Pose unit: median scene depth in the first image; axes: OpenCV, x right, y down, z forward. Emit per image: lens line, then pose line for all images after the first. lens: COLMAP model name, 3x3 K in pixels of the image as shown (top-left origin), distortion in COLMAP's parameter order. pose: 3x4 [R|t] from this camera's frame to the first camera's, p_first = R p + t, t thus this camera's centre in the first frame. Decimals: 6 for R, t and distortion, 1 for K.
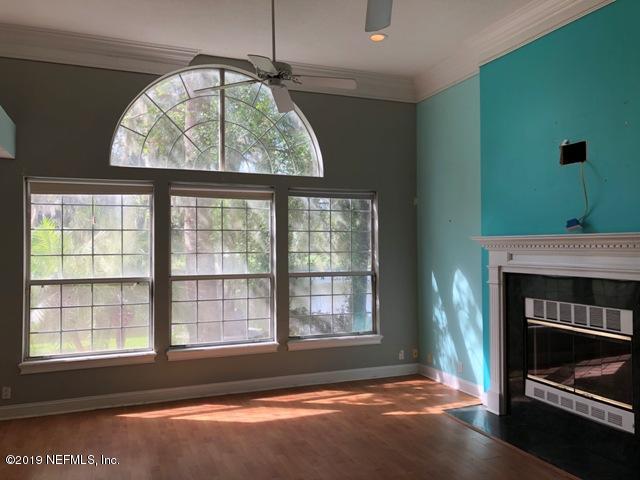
lens RADIAL K [[517.2, 0, 320.0], [0, 517.2, 240.0], [0, 0, 1]] dist [0.011142, -0.063885]
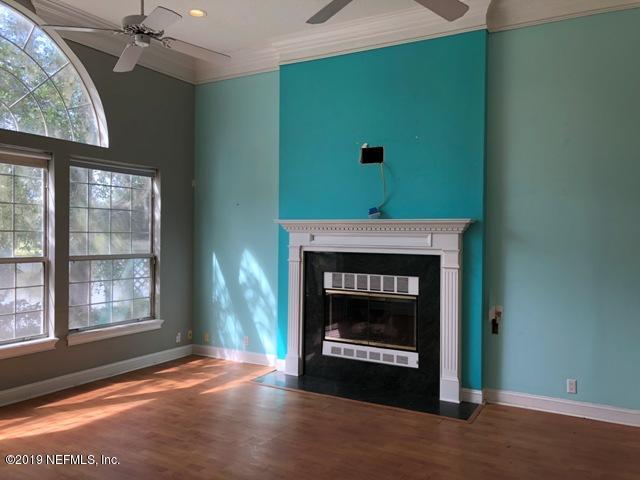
lens RADIAL K [[522.7, 0, 321.6], [0, 522.7, 242.8], [0, 0, 1]] dist [0.010597, -0.007514]
pose [[0.773588, 0.003183, 0.633681, -0.326270], [-0.021716, 0.999533, 0.021490, 0.016557], [-0.633317, -0.030386, 0.773296, 0.071870]]
